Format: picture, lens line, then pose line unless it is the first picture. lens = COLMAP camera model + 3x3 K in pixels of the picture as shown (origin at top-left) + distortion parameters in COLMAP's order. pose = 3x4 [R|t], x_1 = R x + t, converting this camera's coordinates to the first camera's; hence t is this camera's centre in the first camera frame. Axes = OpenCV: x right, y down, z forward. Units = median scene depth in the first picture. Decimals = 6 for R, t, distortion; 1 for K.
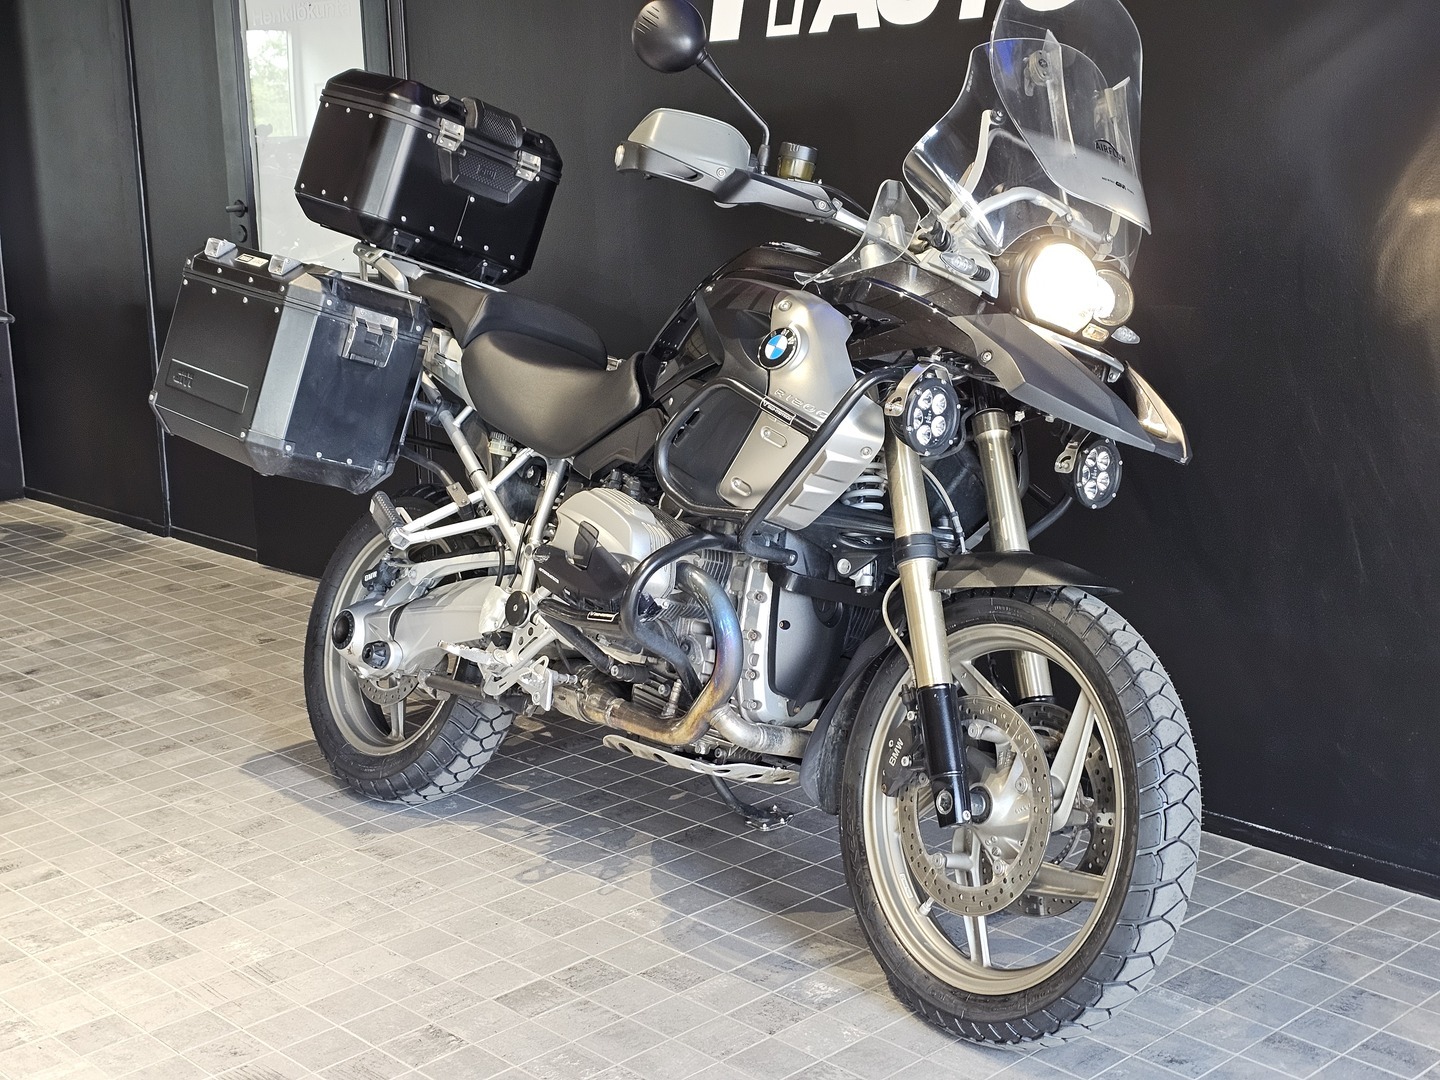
lens RADIAL K [[1894.2, 0, 713.8], [0, 1894.2, 535.8], [0, 0, 1]] dist [0.120632, 0.000000]
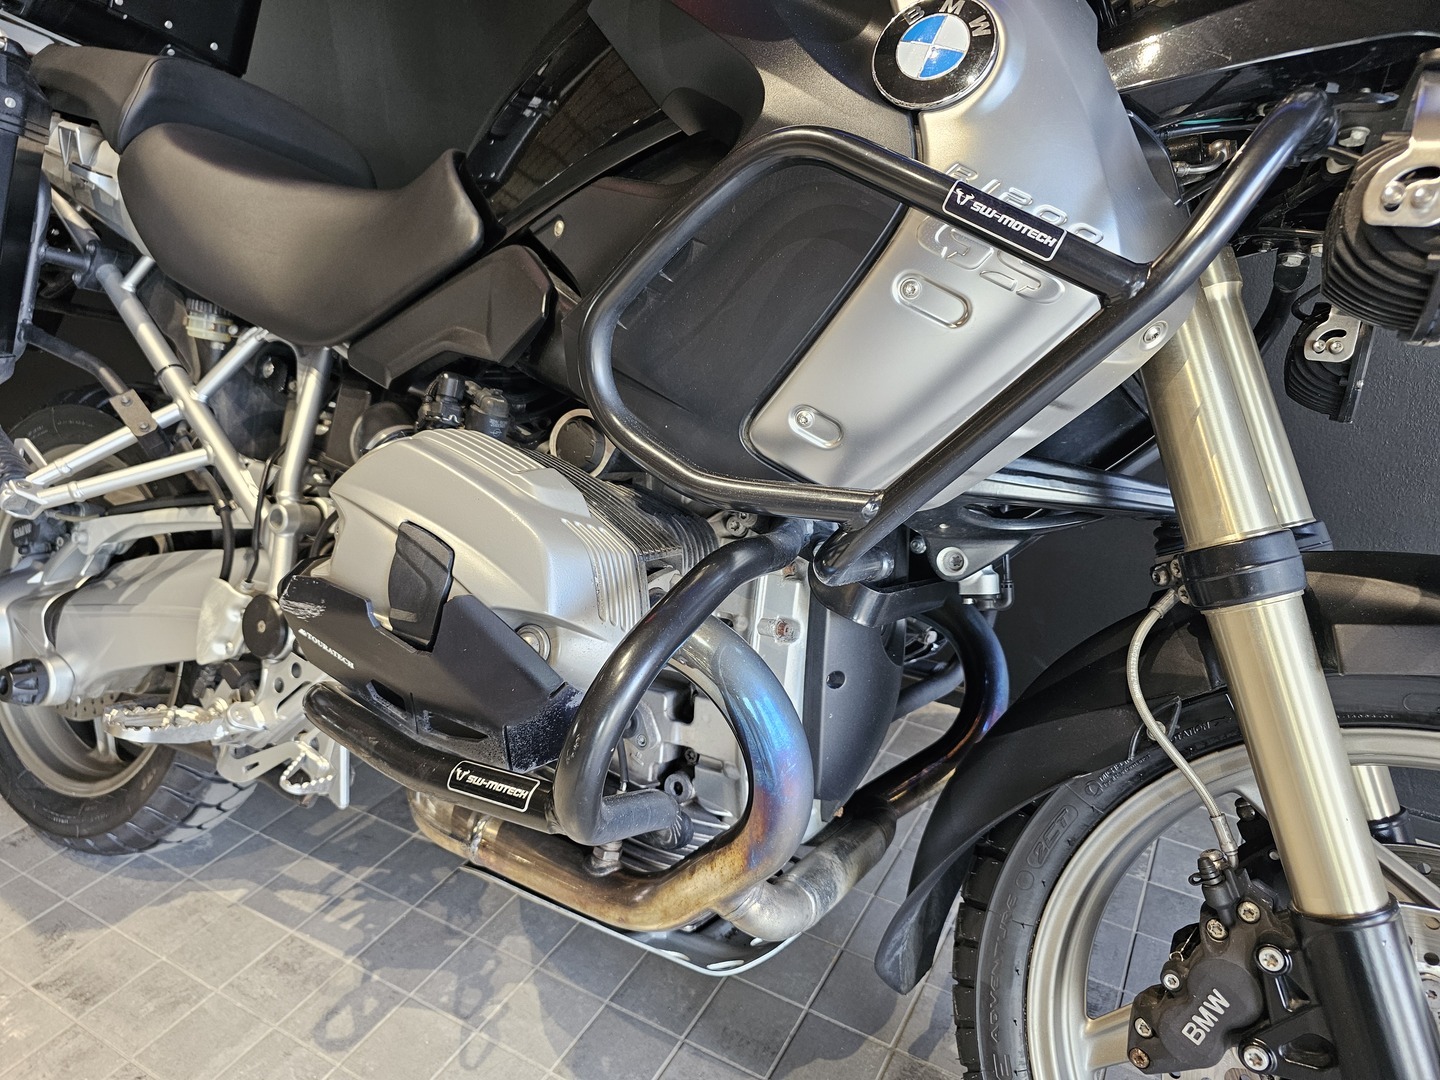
lens RADIAL K [[970.7, 0, 730.5], [0, 970.7, 528.2], [0, 0, 1]] dist [0.013783, -0.011432]
pose [[0.949534, -0.082361, 0.302658, -0.055774], [0.028454, 0.983550, 0.178380, -0.034620], [-0.312371, -0.160766, 0.936258, 0.664498]]
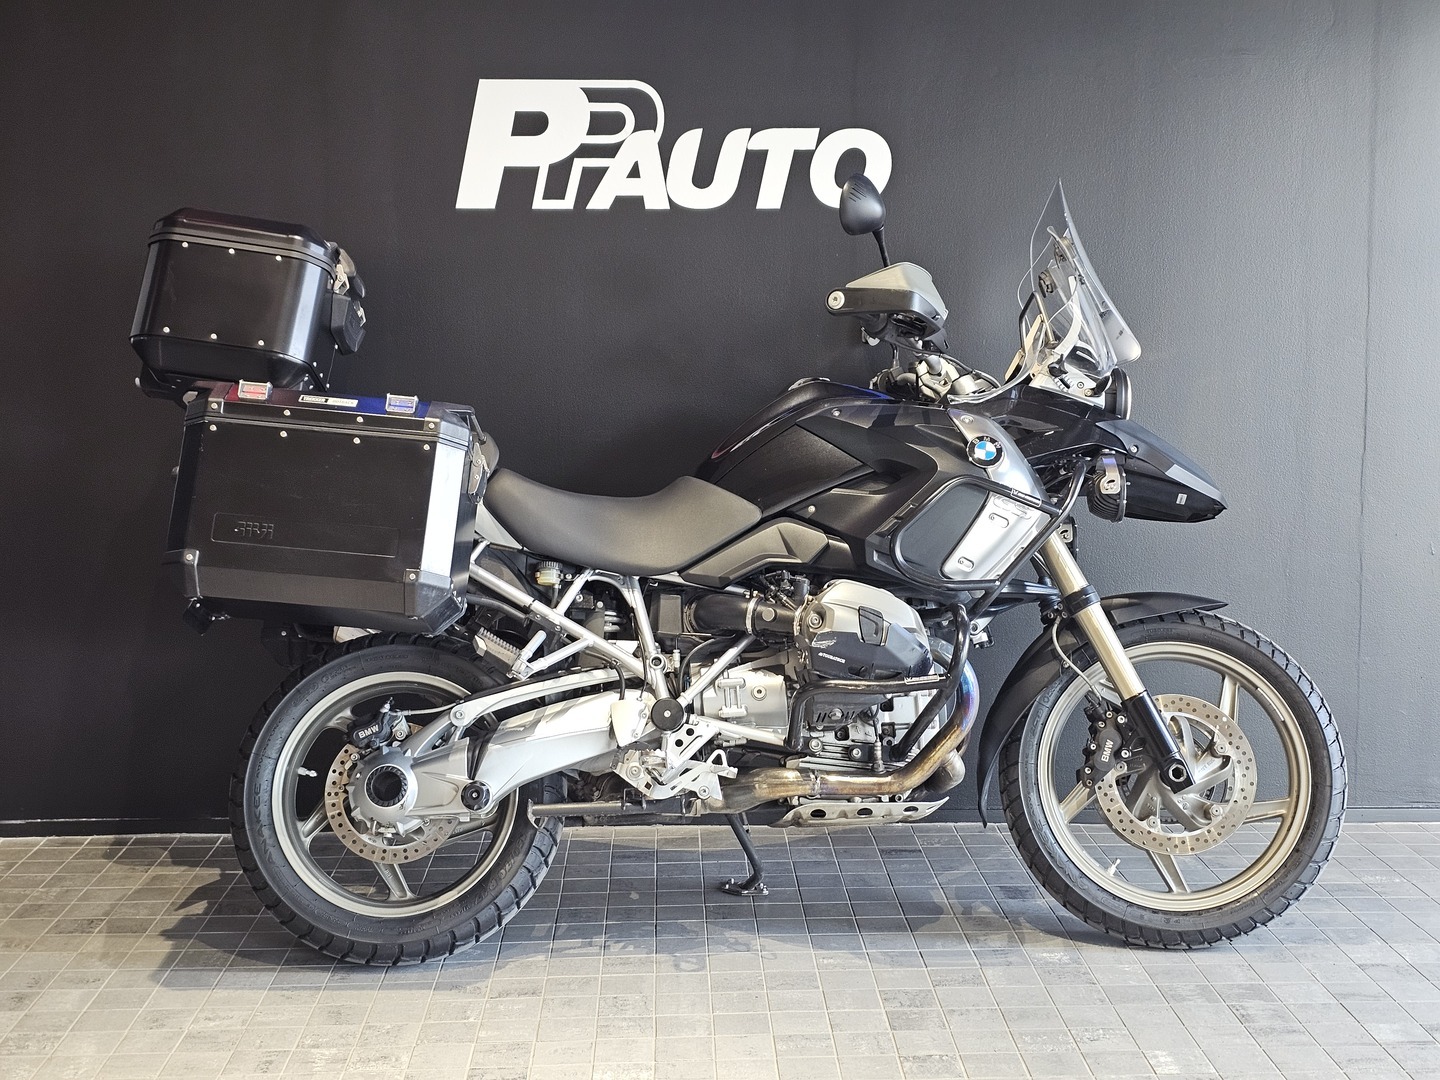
lens RADIAL K [[1894.2, 0, 714.4], [0, 1894.2, 535.5], [0, 0, 1]] dist [0.120632, 0.000000]
pose [[0.655182, -0.055368, 0.753440, -0.846115], [0.138664, 0.989181, -0.047889, -0.006320], [-0.742637, 0.135851, 0.655771, 0.250827]]
